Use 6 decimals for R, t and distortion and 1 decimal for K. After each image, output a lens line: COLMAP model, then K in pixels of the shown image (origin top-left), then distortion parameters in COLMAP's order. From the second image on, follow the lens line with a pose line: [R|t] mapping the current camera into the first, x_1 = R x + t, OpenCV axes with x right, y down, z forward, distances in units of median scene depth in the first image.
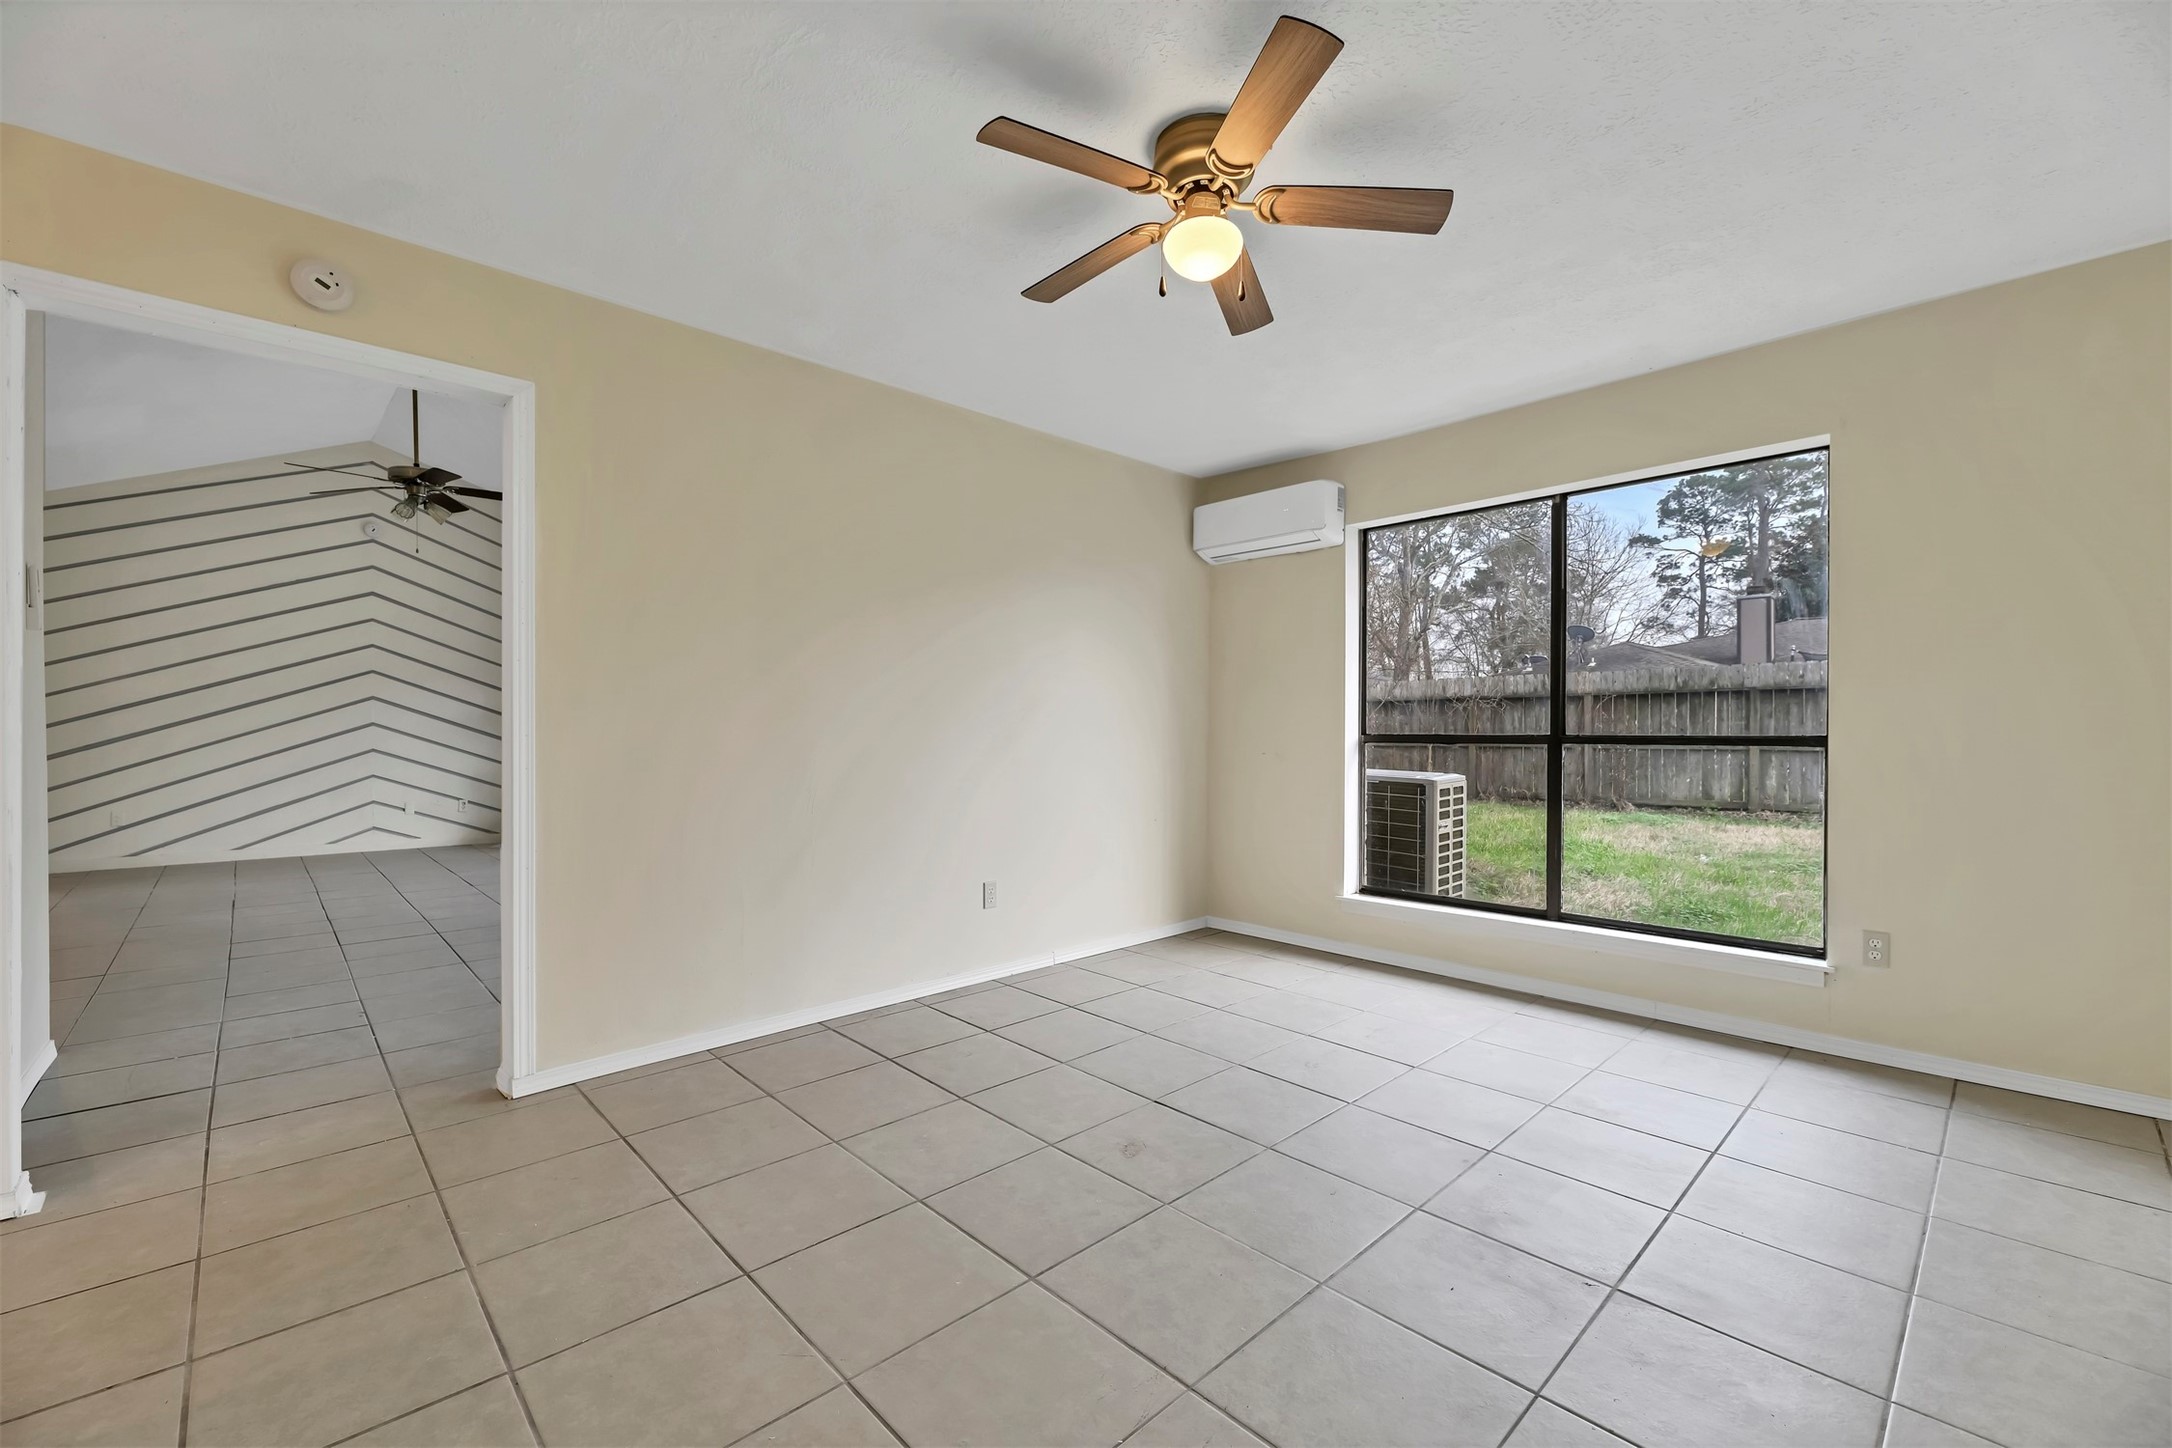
lens RADIAL K [[890.1, 0, 1085.2], [0, 890.1, 730.5], [0, 0, 1]] dist [0.001095, -0.000117]
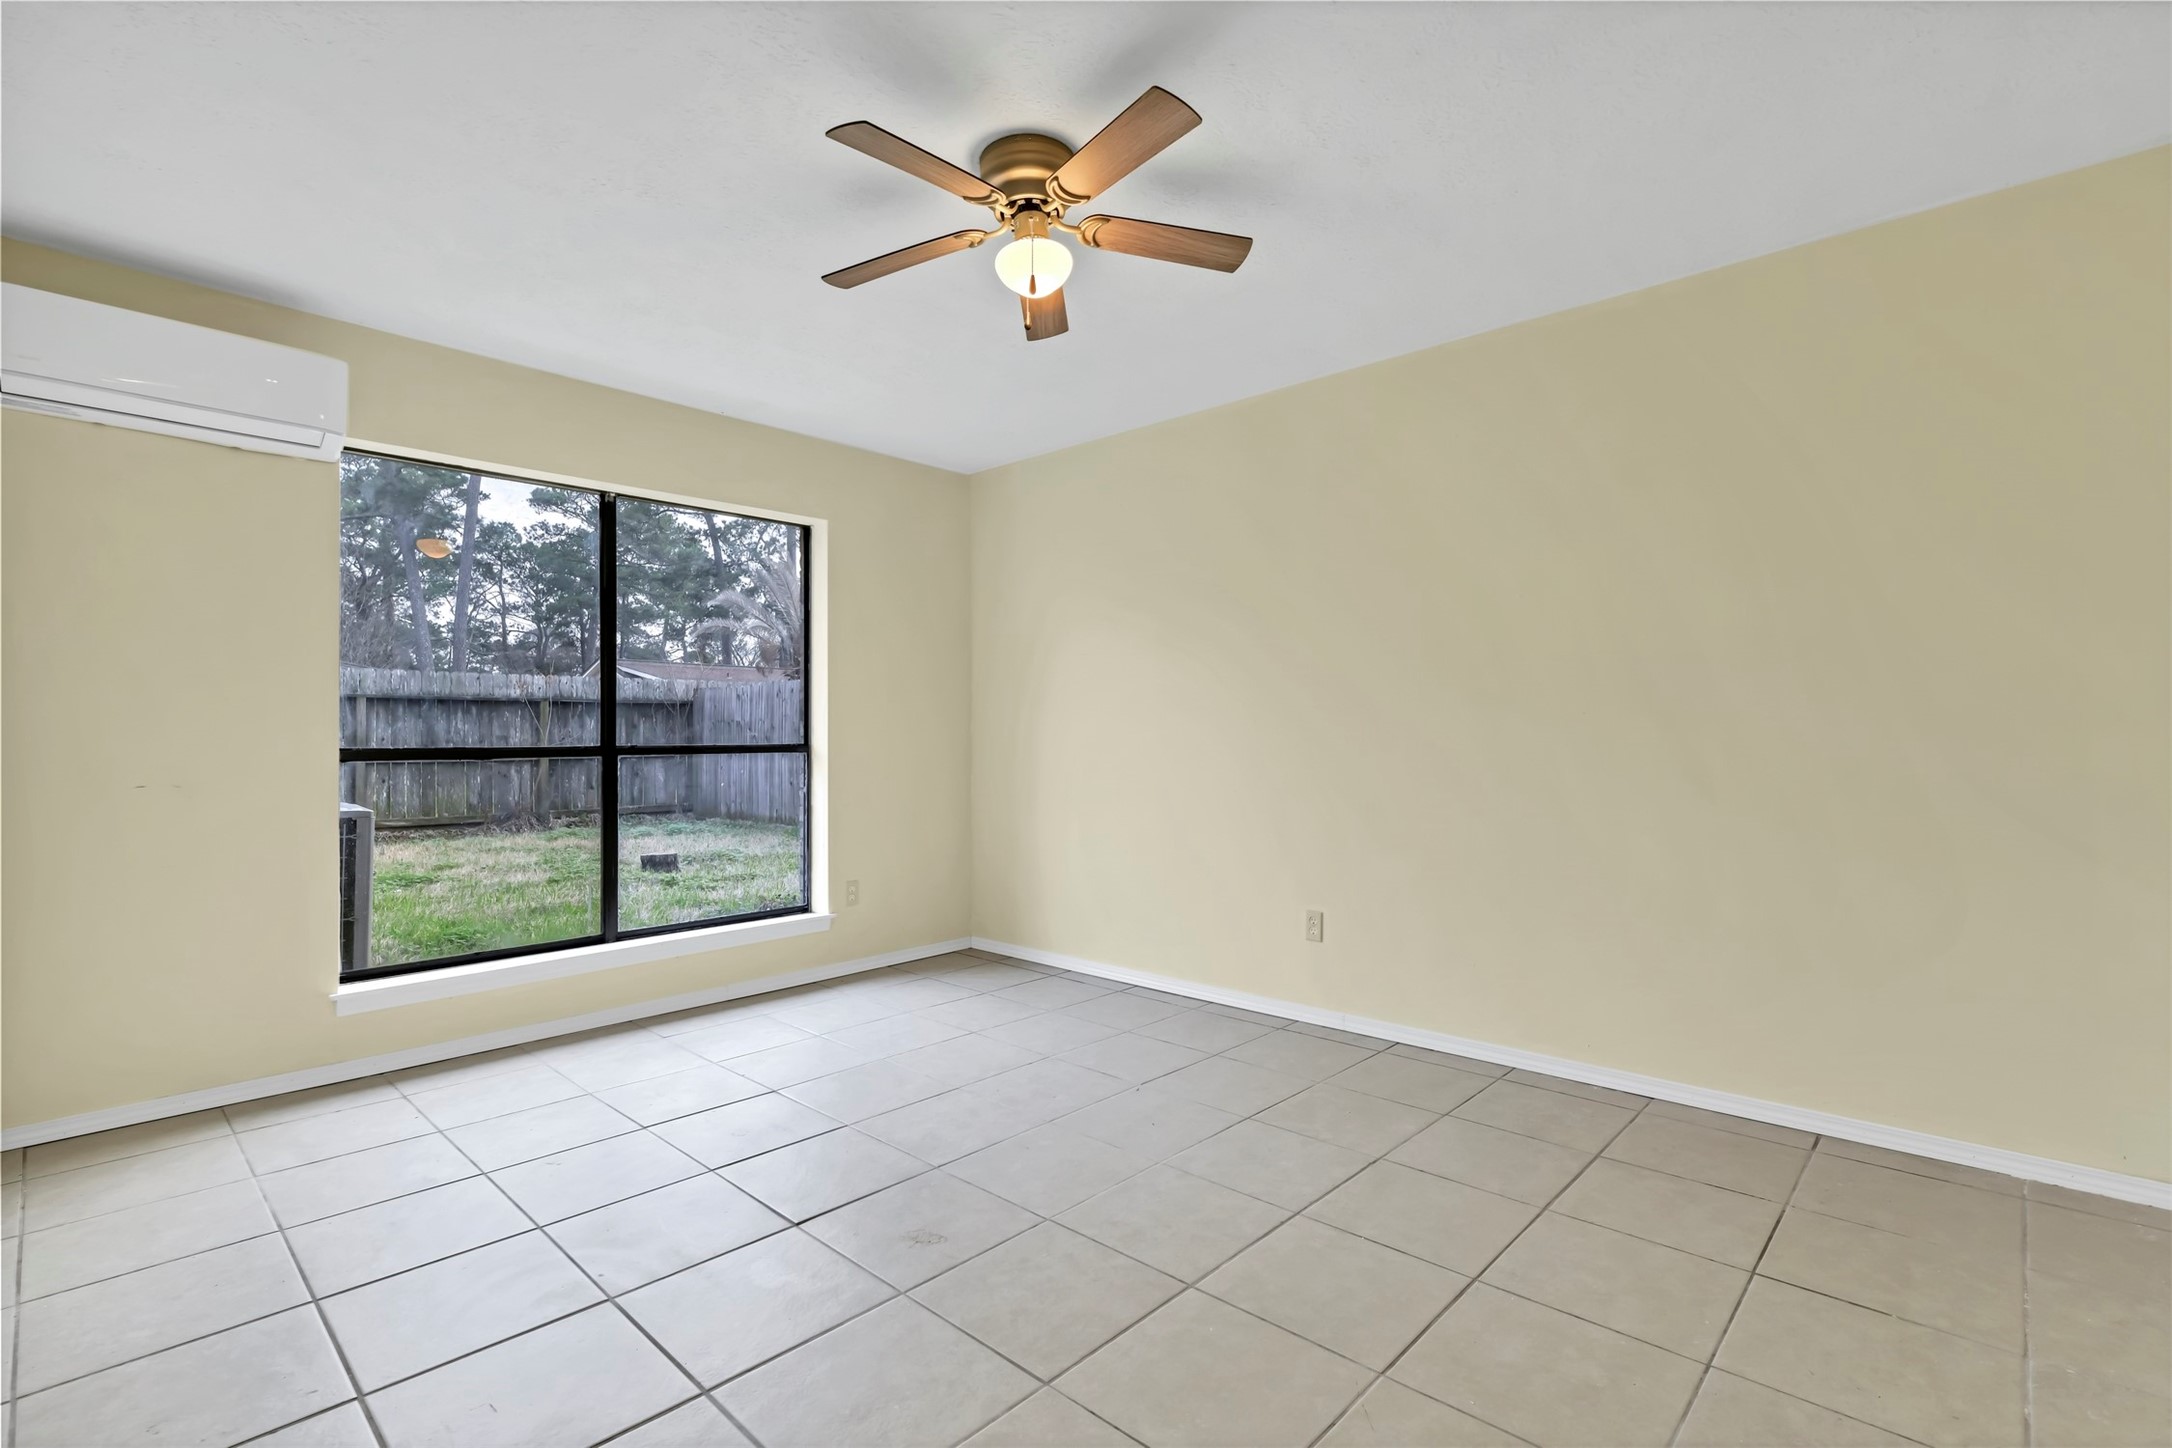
lens RADIAL K [[992.0, 0, 1084.0], [0, 992.0, 735.4], [0, 0, 1]] dist [0.000937, -0.000017]
pose [[-0.052830, 0.001701, 0.998602, -0.428930], [0.007788, 0.999969, -0.001292, -0.000696], [-0.998573, 0.007709, -0.052842, 0.431746]]
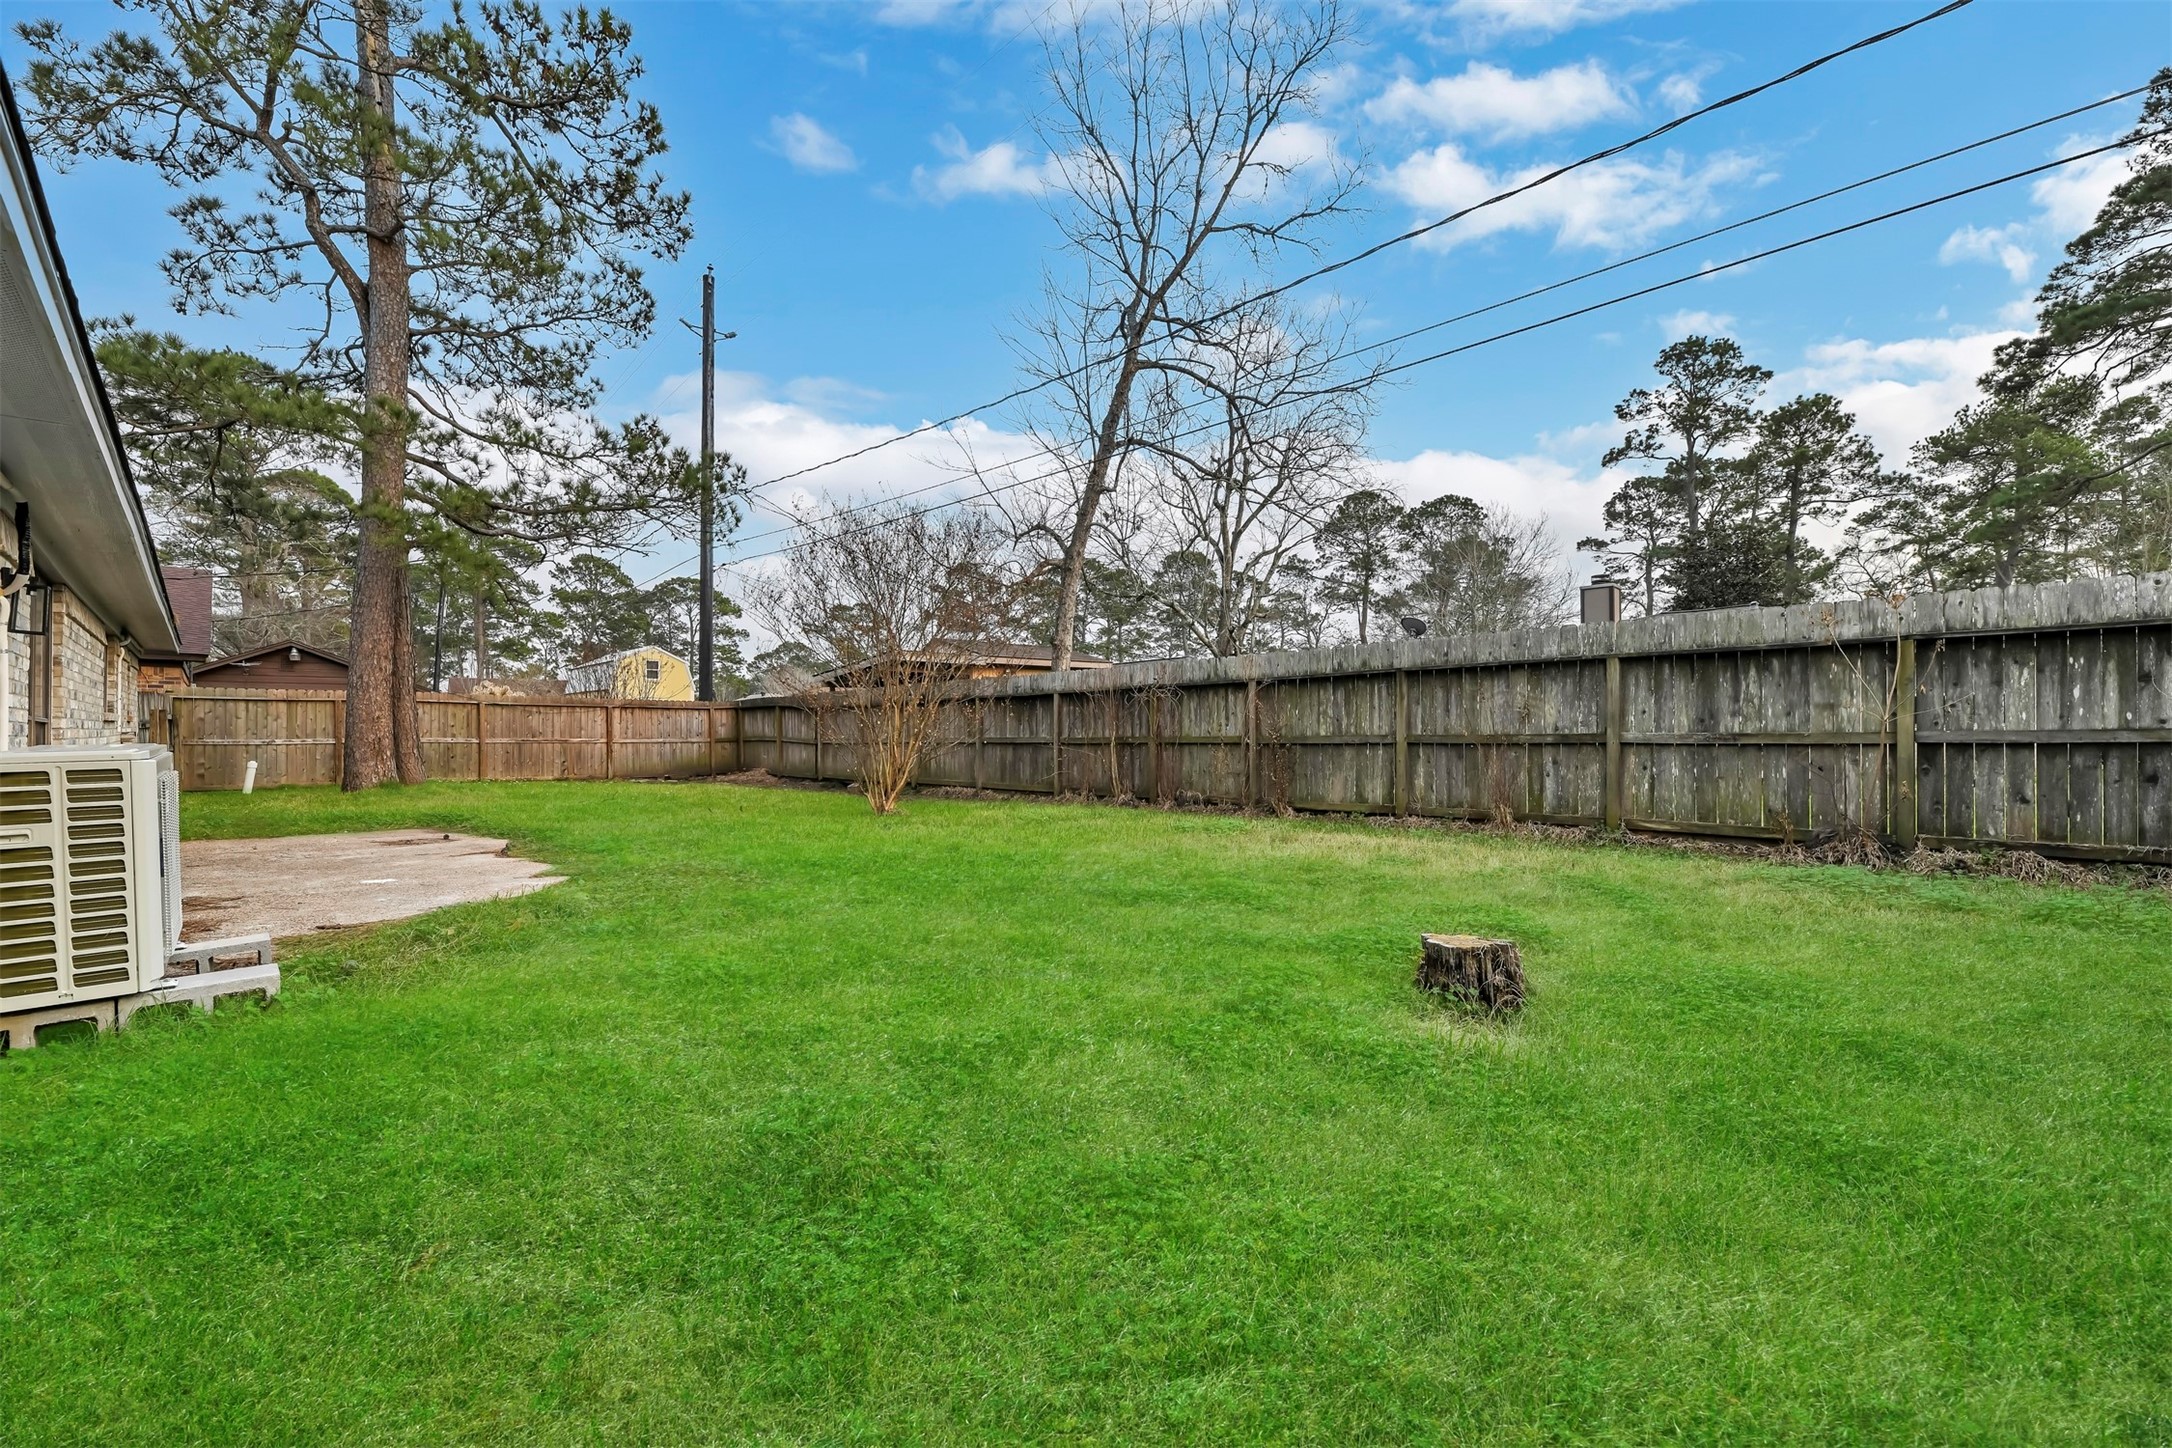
lens RADIAL K [[890.1, 0, 1085.2], [0, 890.1, 730.5], [0, 0, 1]] dist [0.001095, -0.000117]
pose [[0.999979, 0.000685, 0.006419, 1.064063], [-0.000624, 0.999954, -0.009535, 0.042766], [-0.006426, 0.009531, 0.999934, 0.393467]]
